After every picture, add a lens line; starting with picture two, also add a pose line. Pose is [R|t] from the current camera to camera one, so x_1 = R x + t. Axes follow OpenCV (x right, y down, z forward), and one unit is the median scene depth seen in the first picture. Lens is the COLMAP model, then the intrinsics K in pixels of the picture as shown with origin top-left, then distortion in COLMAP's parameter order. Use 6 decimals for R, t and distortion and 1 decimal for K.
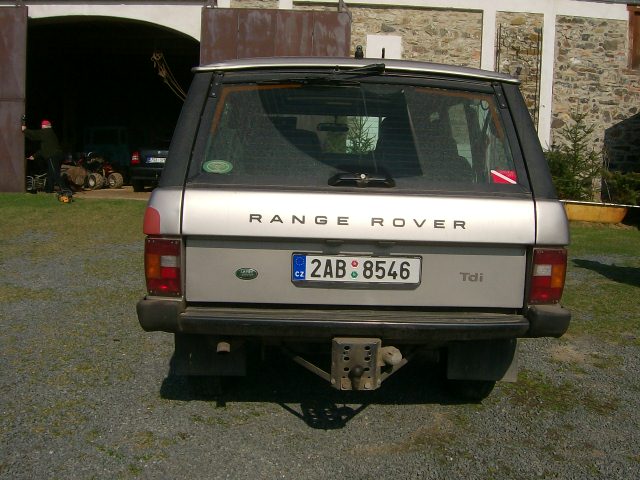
lens RADIAL K [[644.3, 0, 318.5], [0, 644.3, 243.0], [0, 0, 1]] dist [-0.135945, 0.000000]
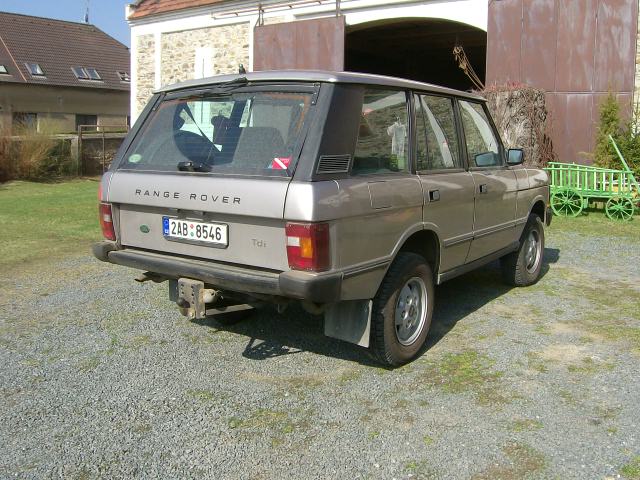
lens RADIAL K [[644.3, 0, 321.0], [0, 644.3, 240.1], [0, 0, 1]] dist [-0.135945, 0.000000]
pose [[0.795261, 0.071258, -0.602066, 1.116602], [-0.060846, 0.997436, 0.037682, -0.007832], [0.603207, 0.006666, 0.797557, 0.056997]]
